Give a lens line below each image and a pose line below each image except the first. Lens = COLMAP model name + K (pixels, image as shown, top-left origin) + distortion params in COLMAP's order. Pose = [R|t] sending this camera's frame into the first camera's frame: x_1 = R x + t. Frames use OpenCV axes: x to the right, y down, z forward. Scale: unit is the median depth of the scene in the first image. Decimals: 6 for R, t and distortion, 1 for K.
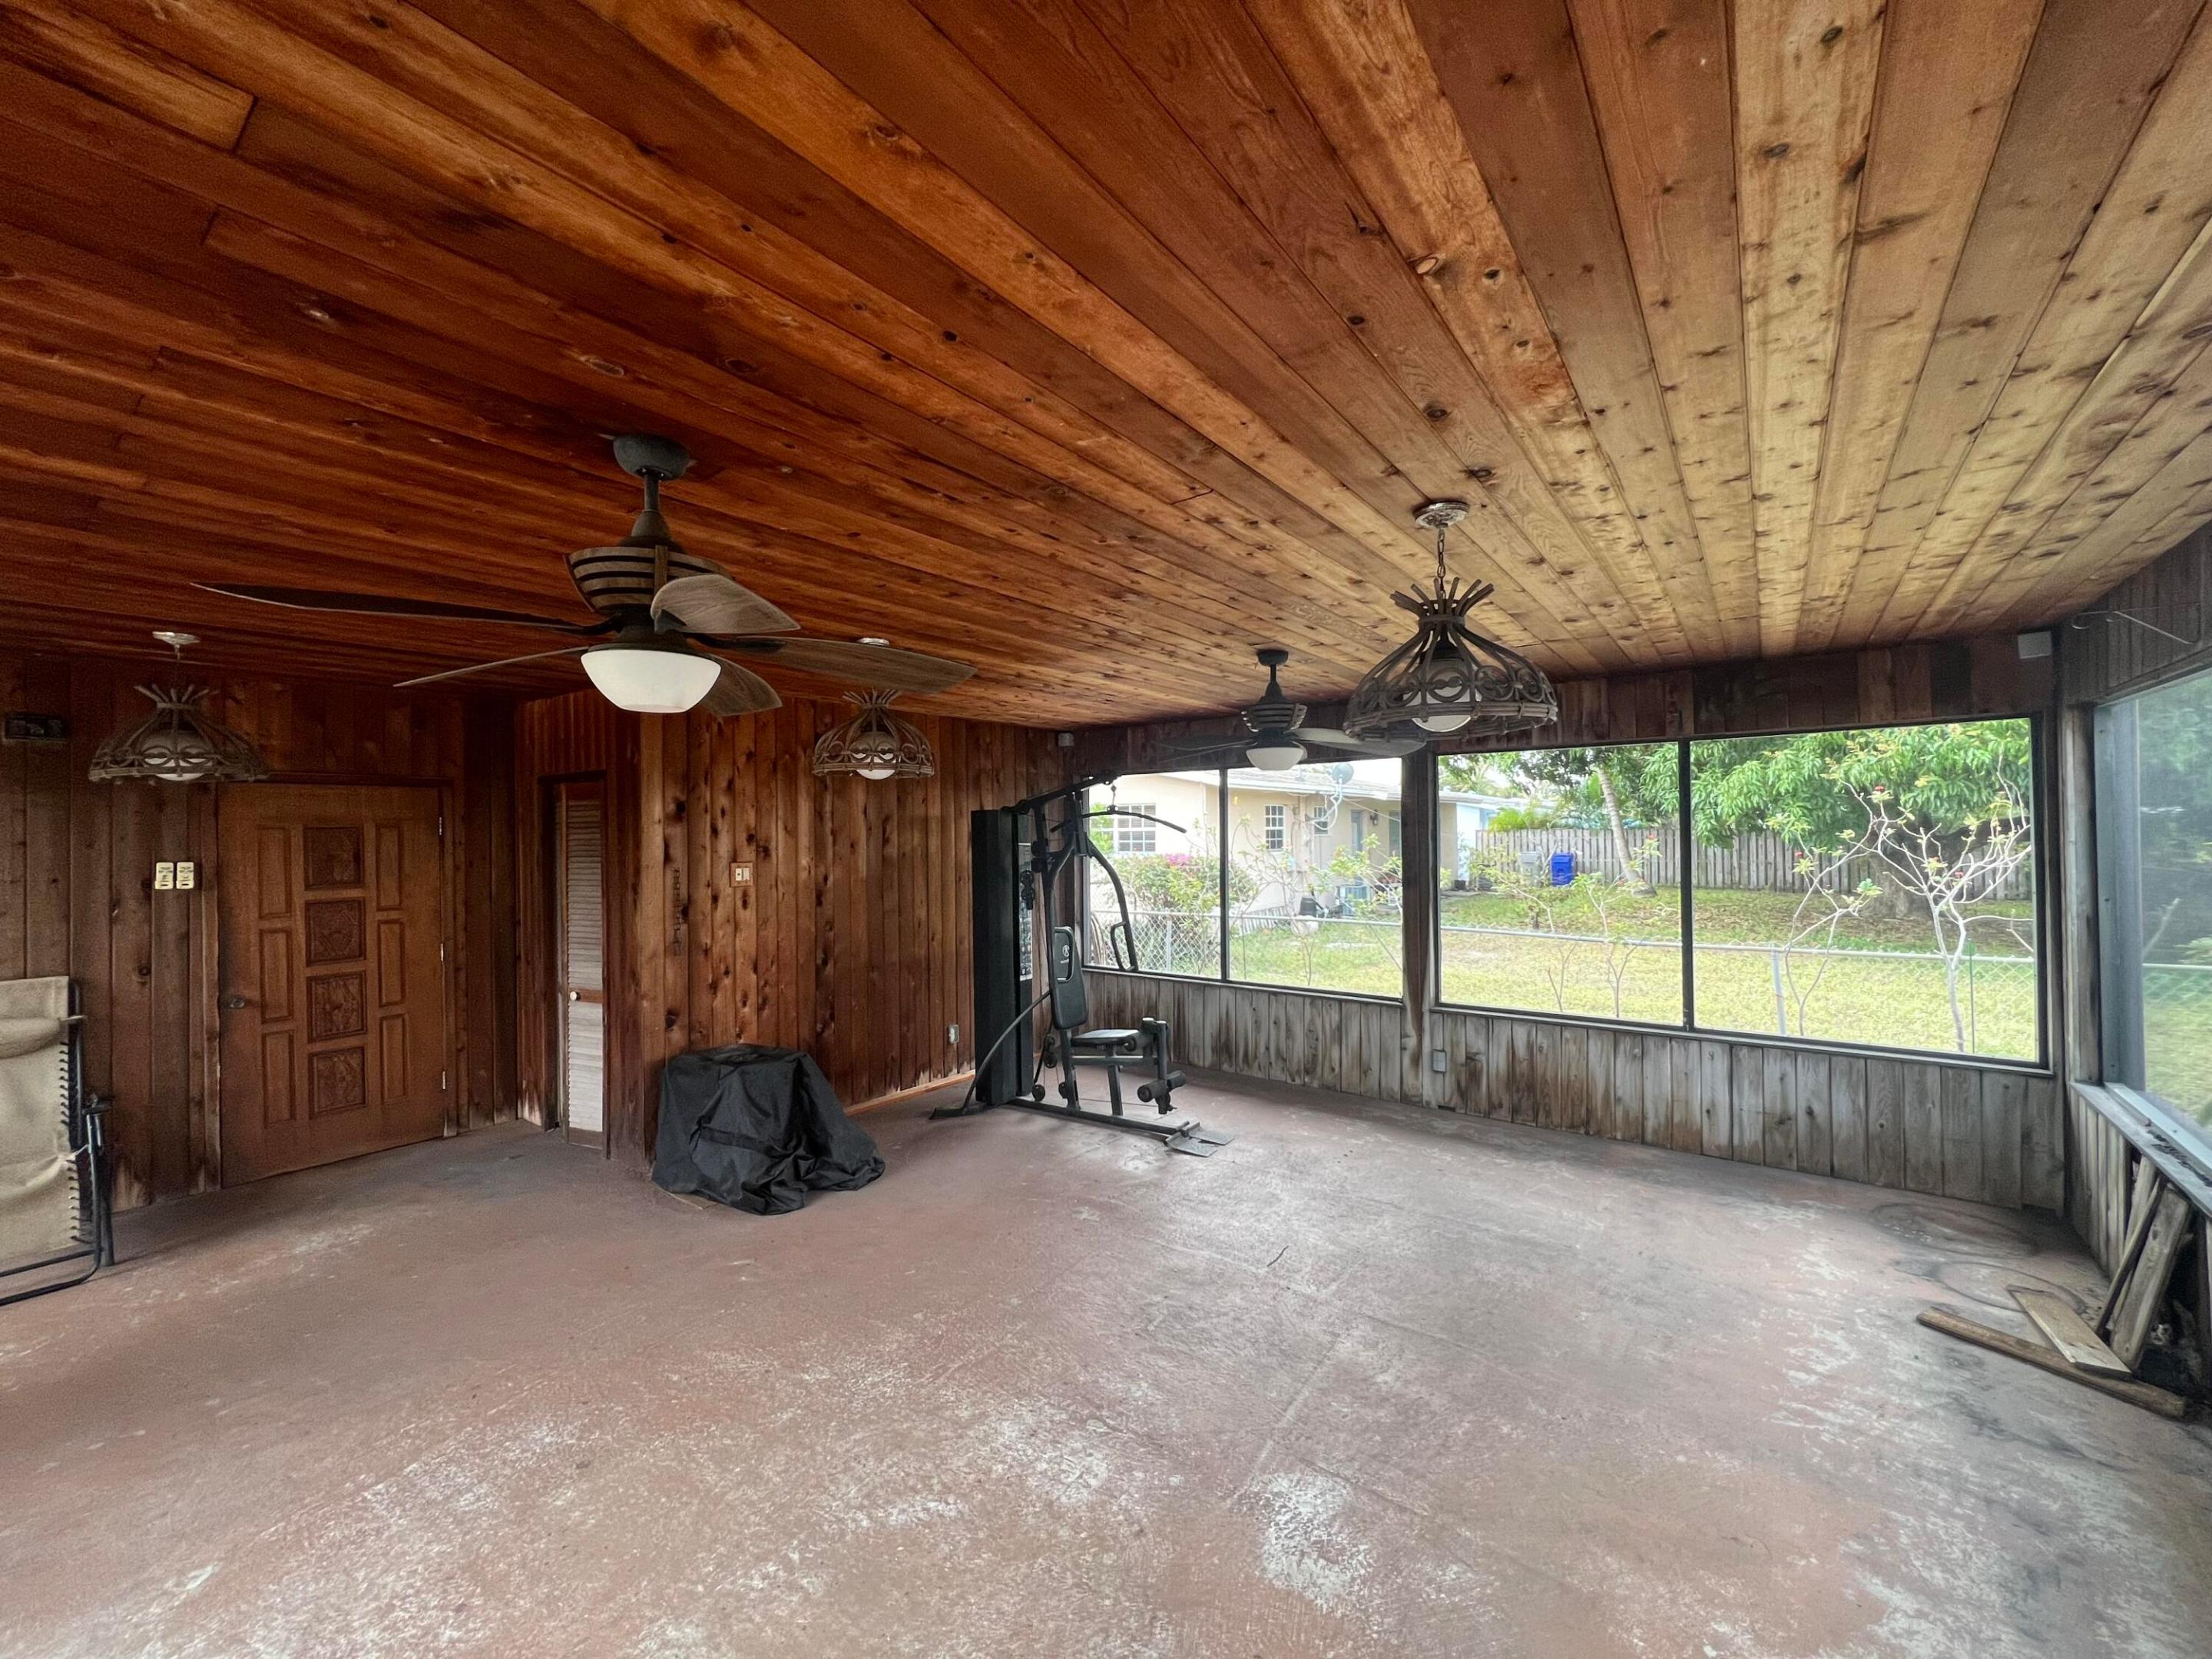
lens RADIAL K [[883.9, 0, 1102.4], [0, 883.9, 829.9], [0, 0, 1]] dist [-0.003262, 0.000923]
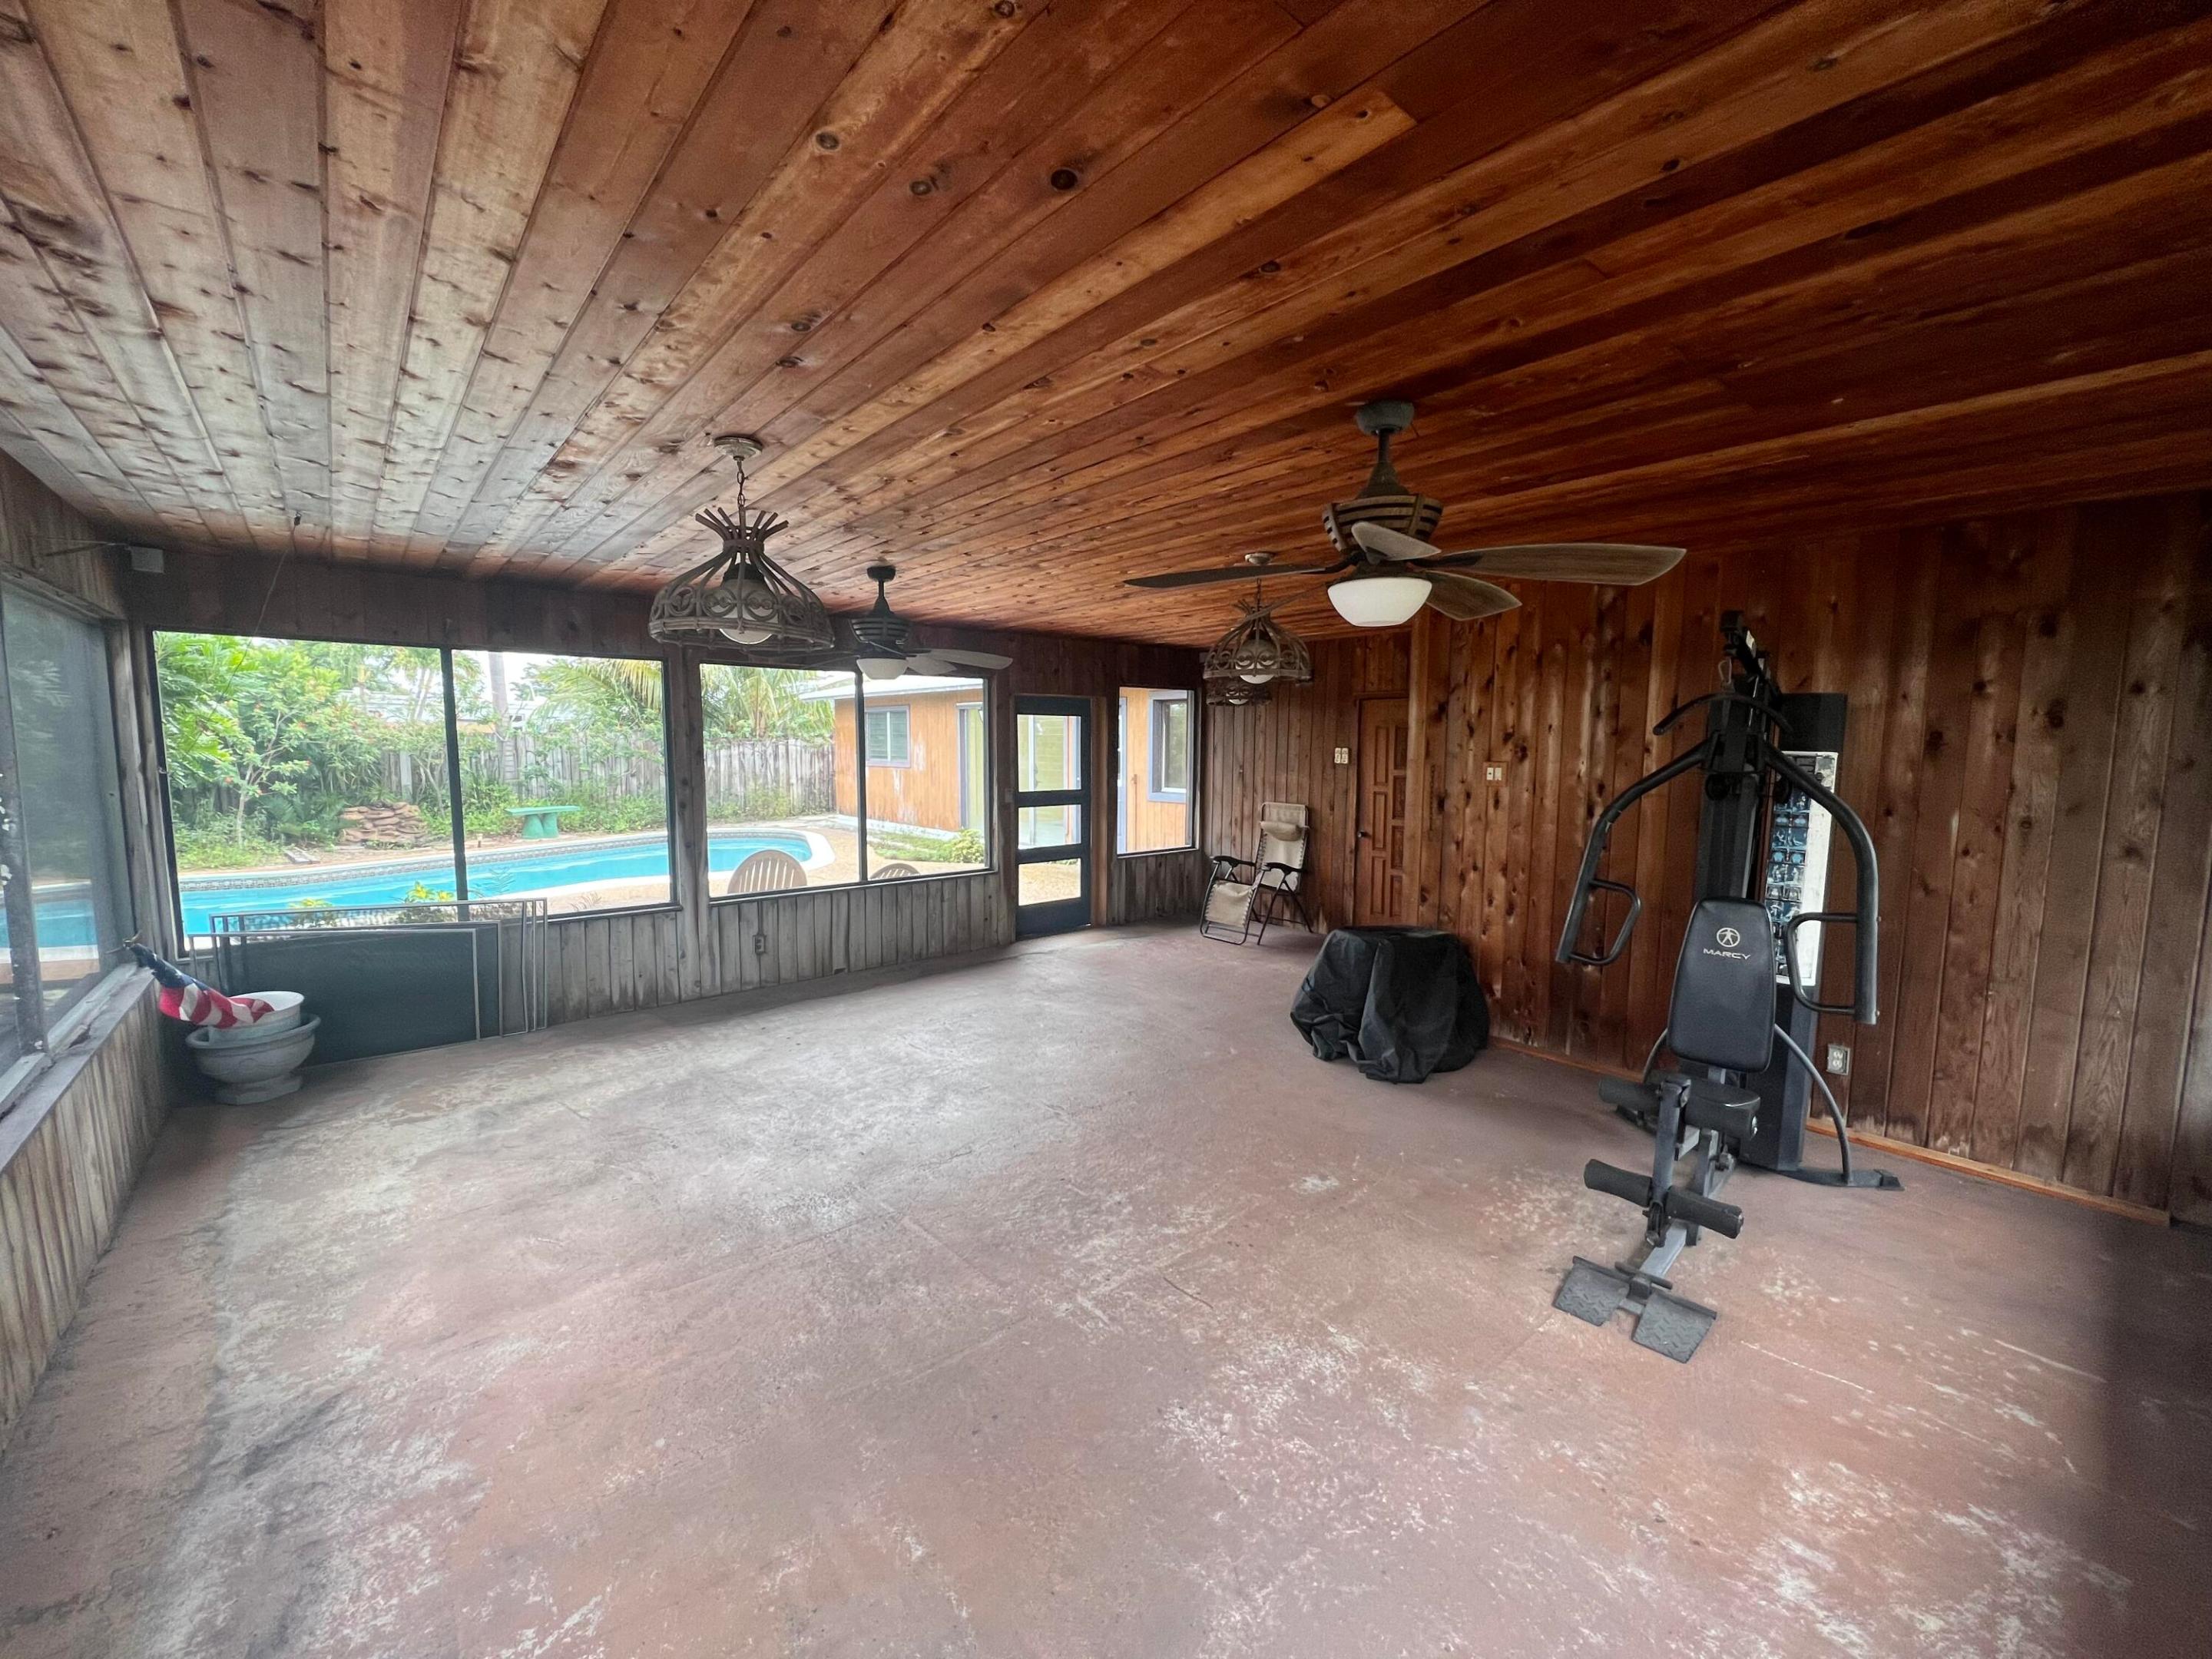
lens RADIAL K [[883.9, 0, 1102.2], [0, 883.9, 831.5], [0, 0, 1]] dist [-0.003262, 0.000923]
pose [[-0.210936, 0.111690, -0.971098, 0.841017], [0.001618, 0.993489, 0.113914, 0.001015], [0.977498, 0.022458, -0.209744, 0.997060]]
